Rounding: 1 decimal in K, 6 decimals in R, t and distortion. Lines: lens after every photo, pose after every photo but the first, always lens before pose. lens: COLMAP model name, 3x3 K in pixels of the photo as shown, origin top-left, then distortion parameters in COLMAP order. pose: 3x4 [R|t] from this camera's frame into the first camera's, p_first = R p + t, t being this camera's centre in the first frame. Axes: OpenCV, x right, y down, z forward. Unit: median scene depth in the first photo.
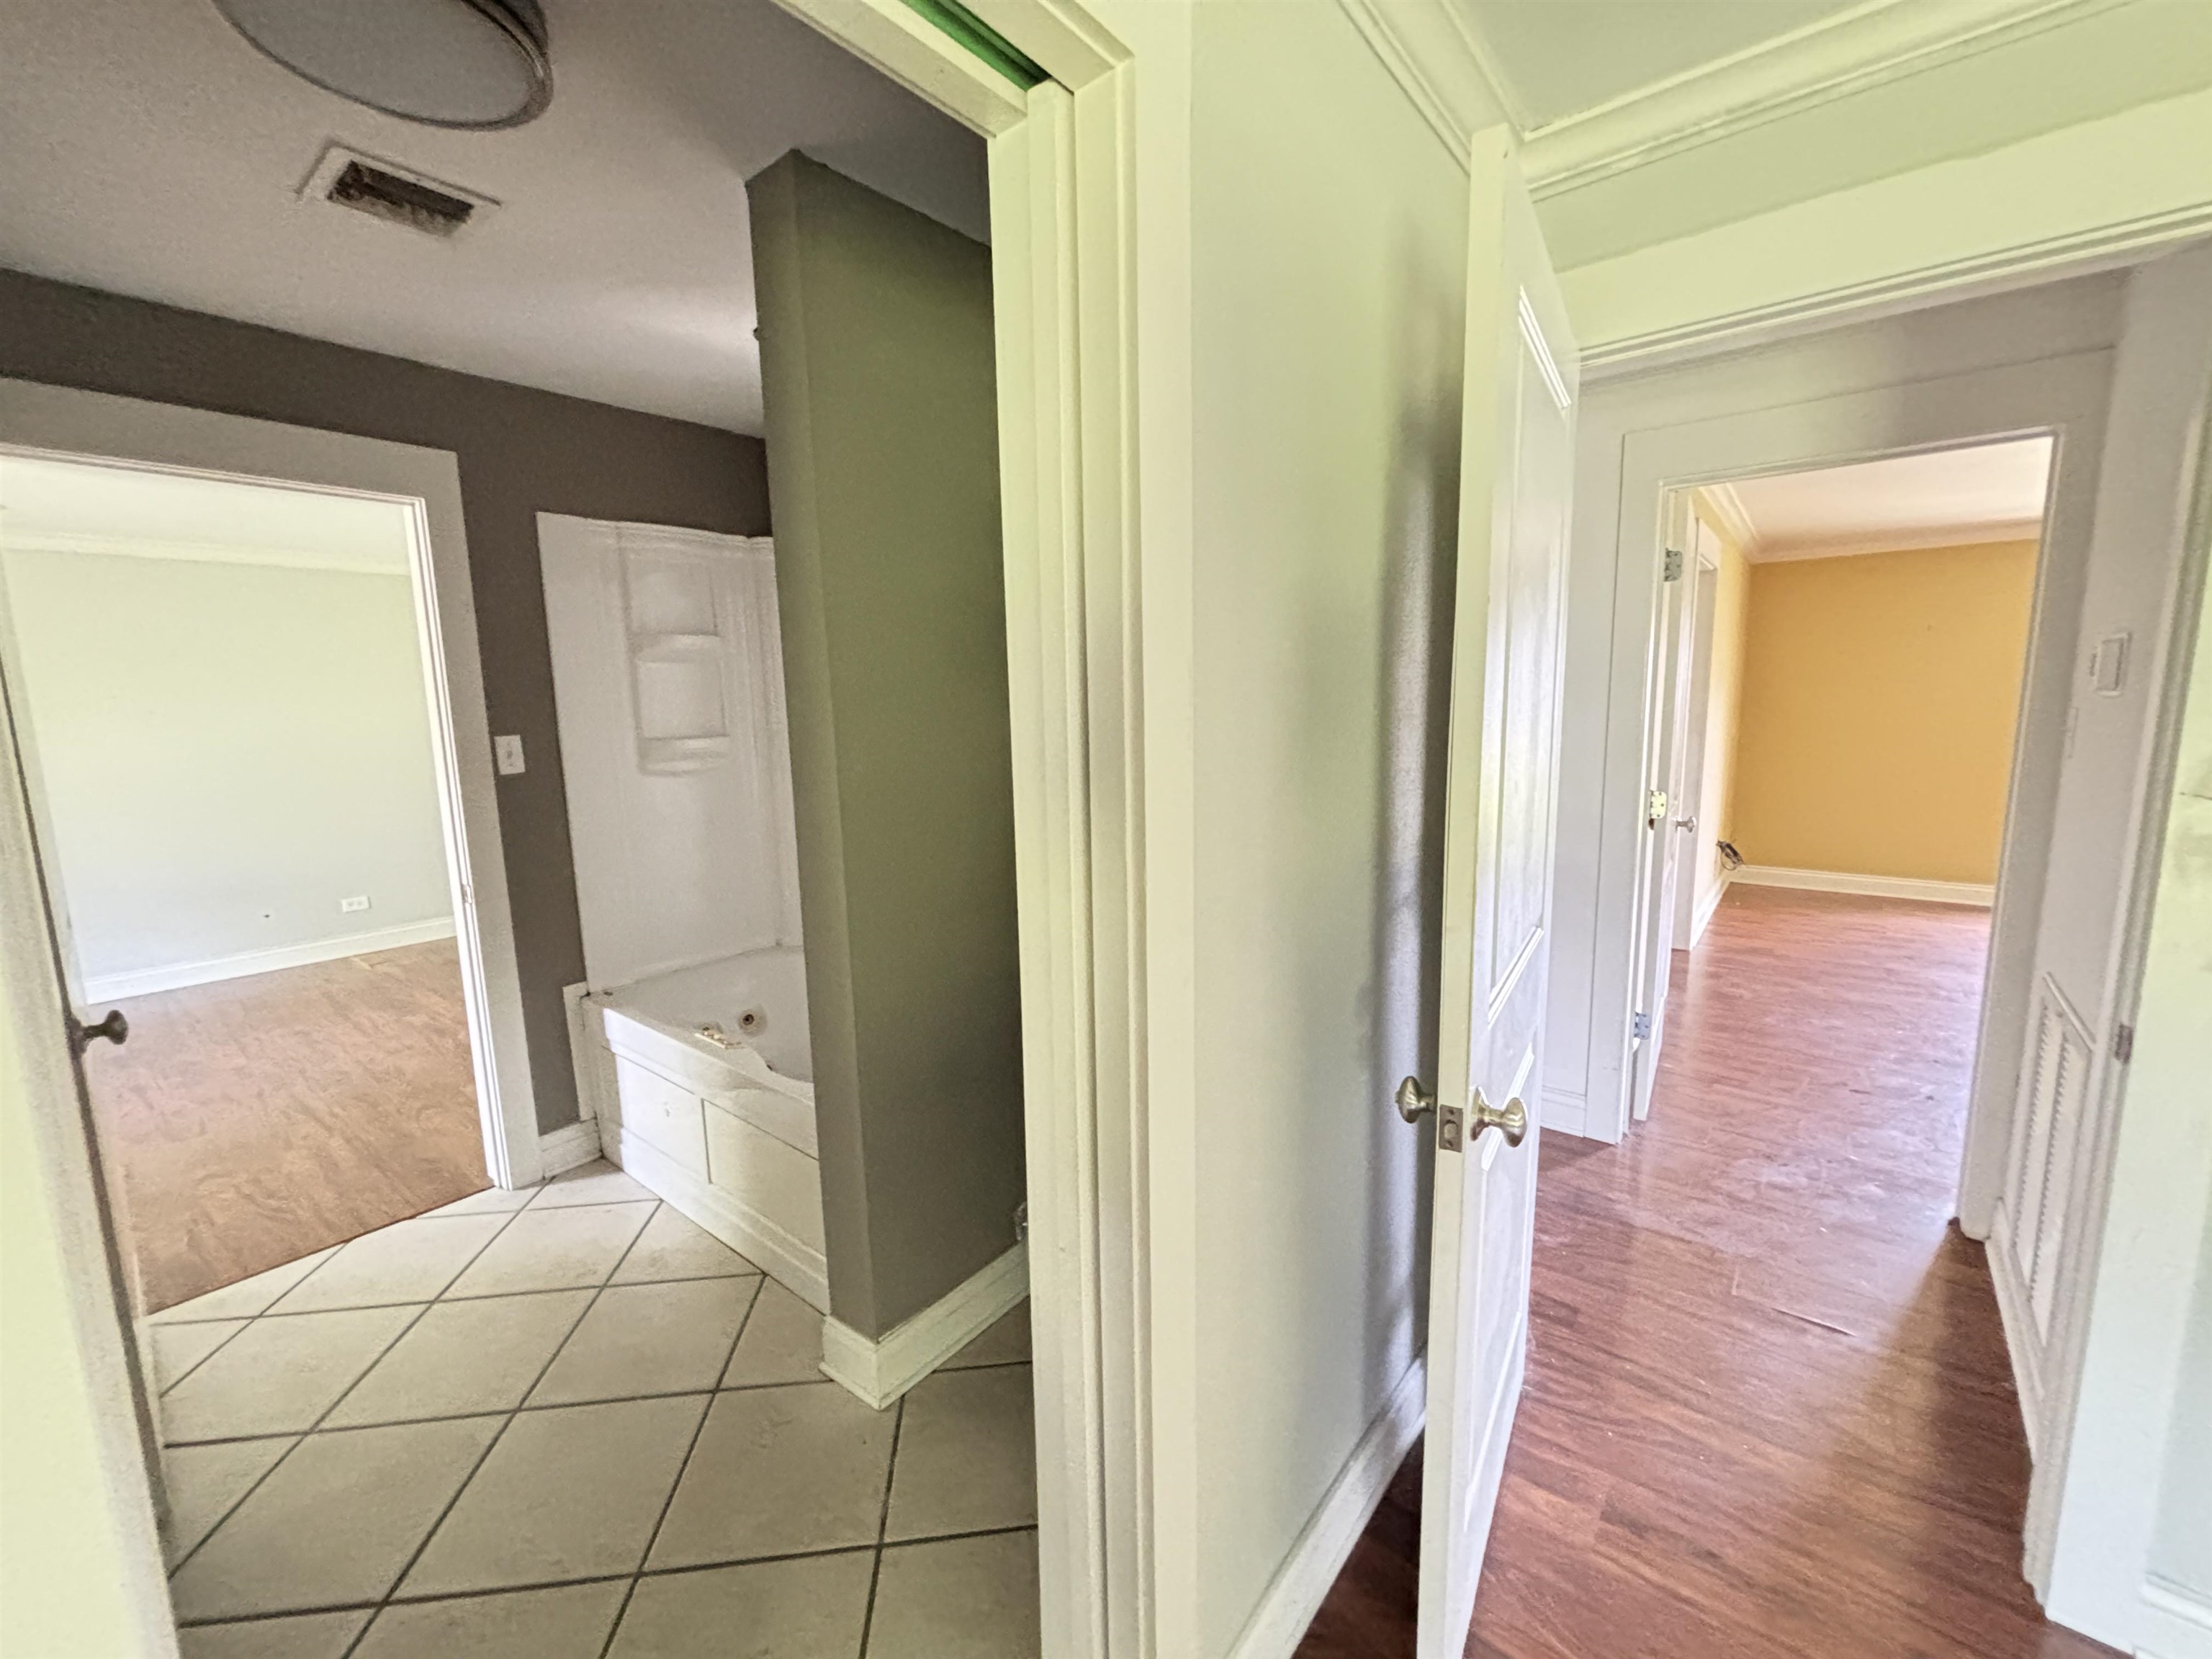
lens RADIAL K [[892.6, 0, 1106.0], [0, 892.6, 829.5], [0, 0, 1]] dist [0.001536, -0.000498]
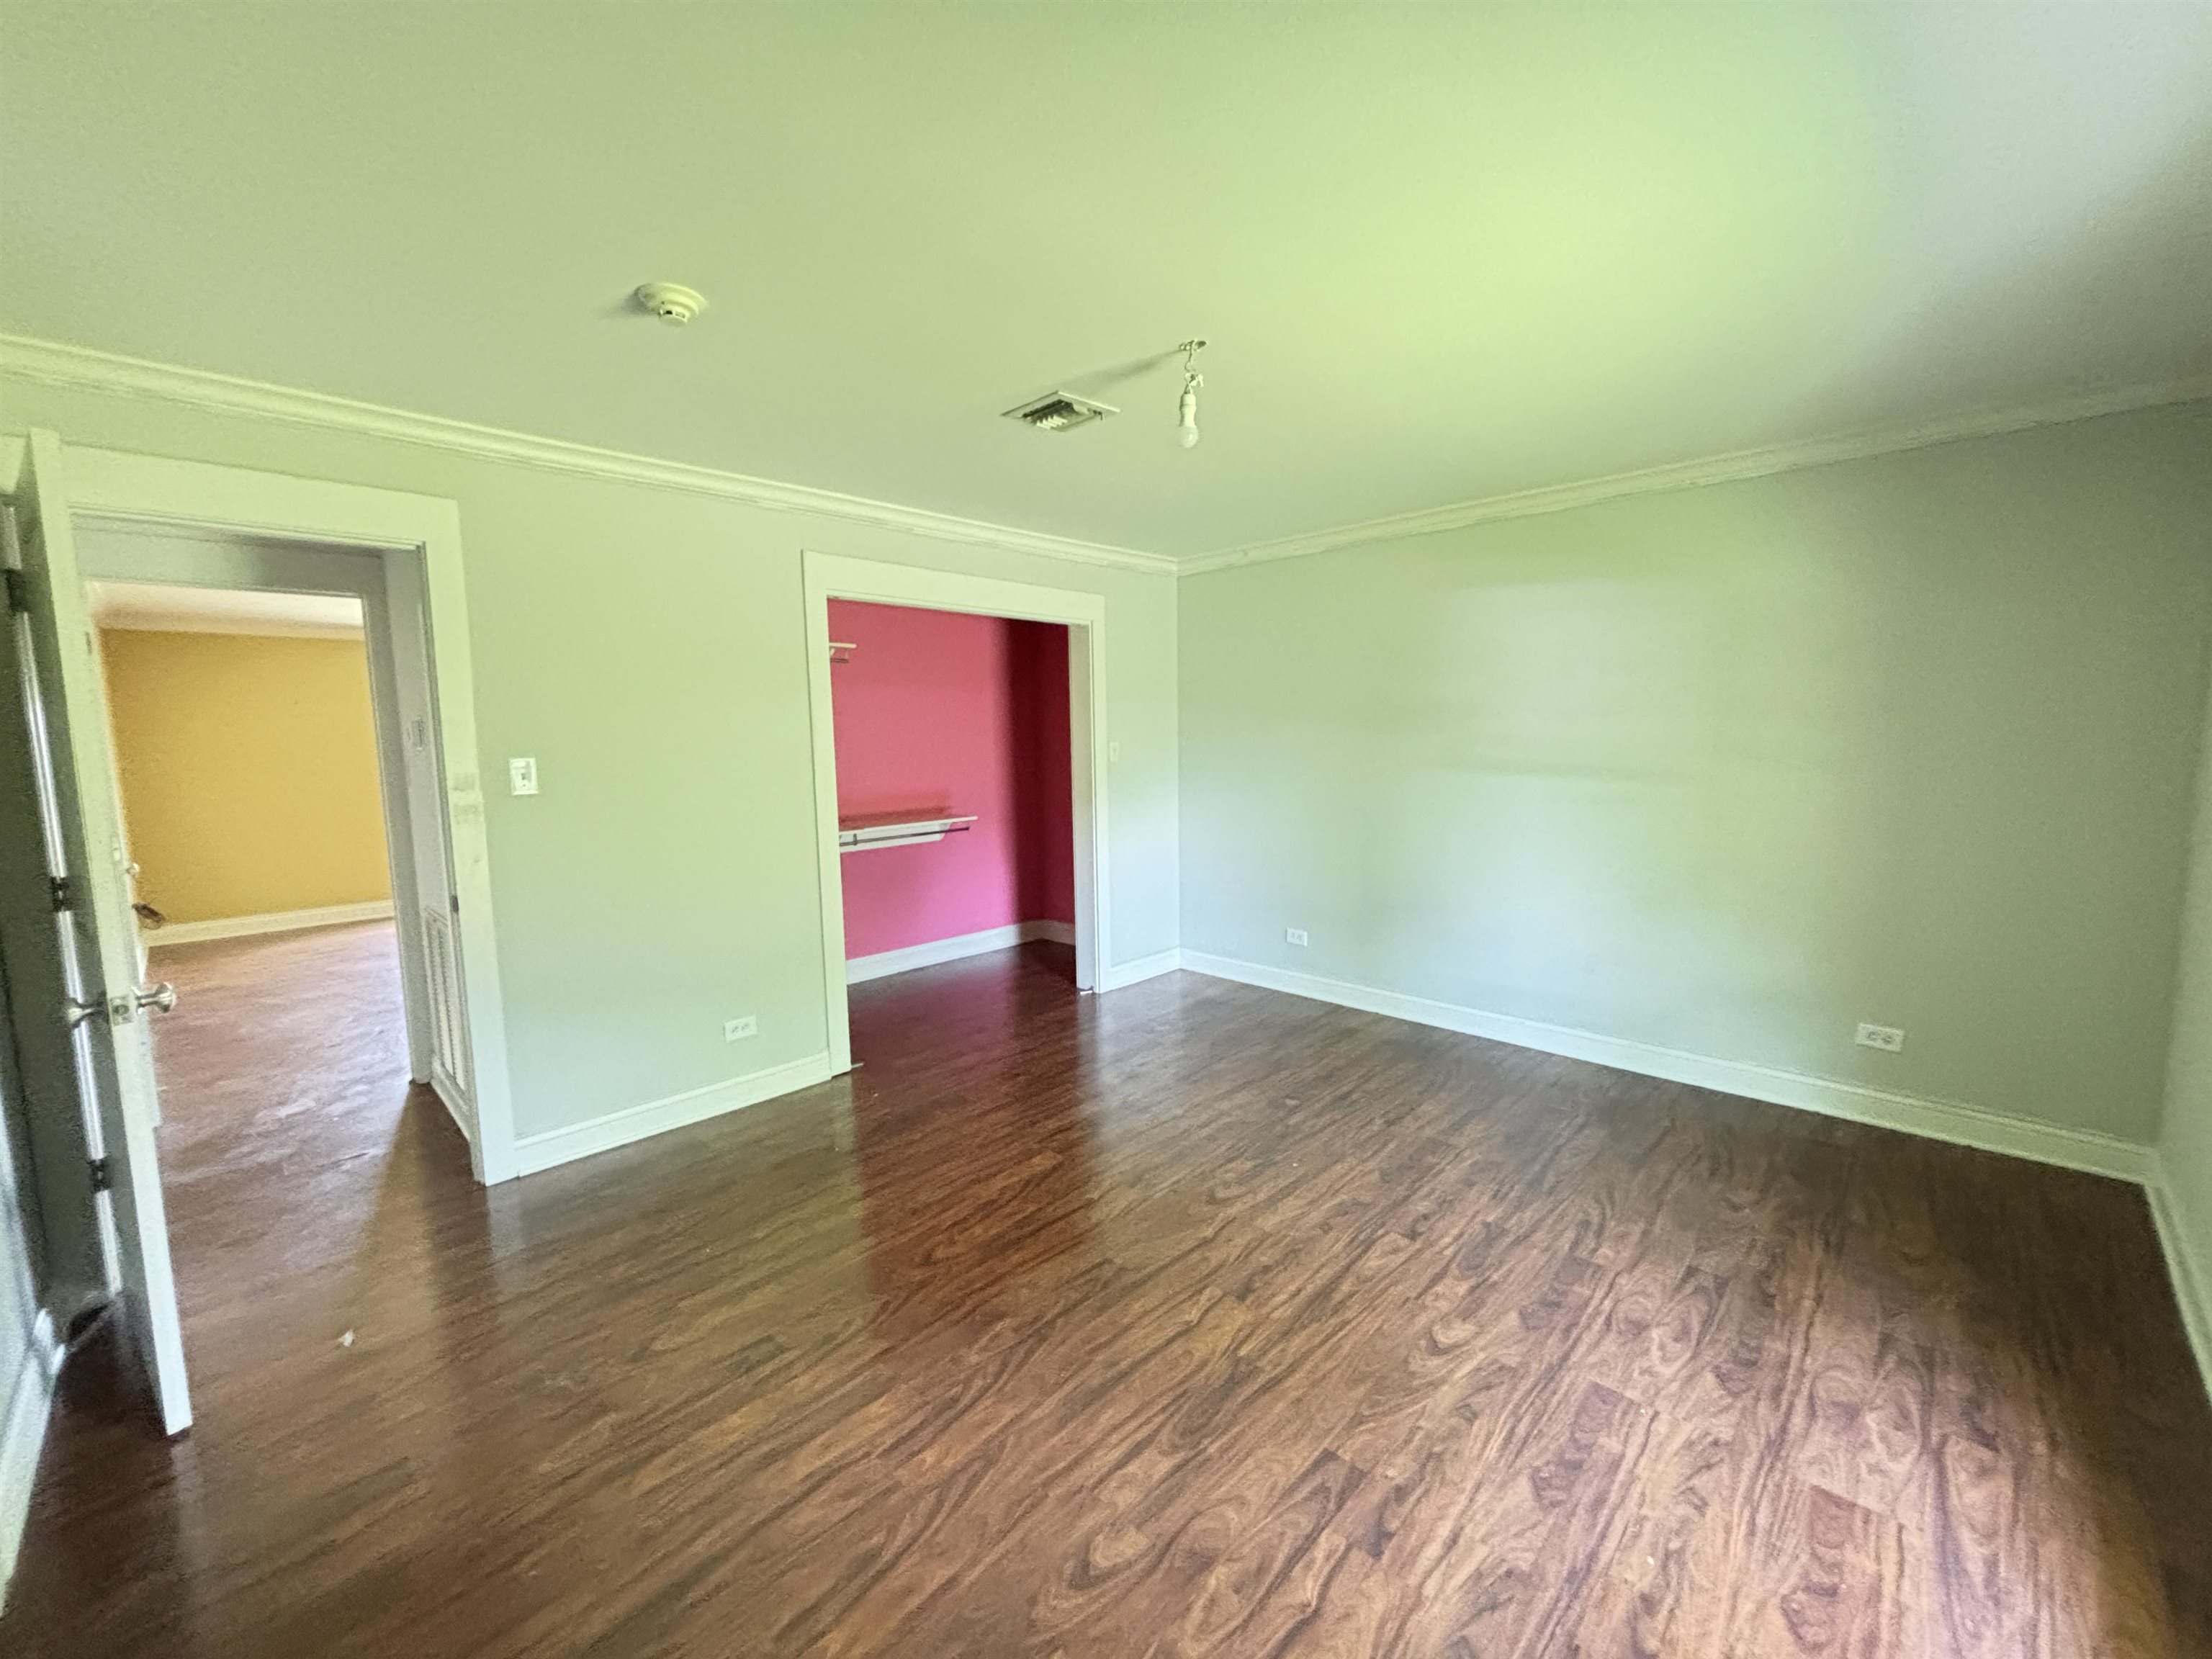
lens RADIAL K [[892.6, 0, 1106.0], [0, 892.6, 829.5], [0, 0, 1]] dist [0.001536, -0.000498]
pose [[0.094180, -0.088106, 0.991649, -0.479880], [0.160254, 0.984428, 0.072245, 0.083688], [-0.982573, 0.152112, 0.106832, -0.458609]]
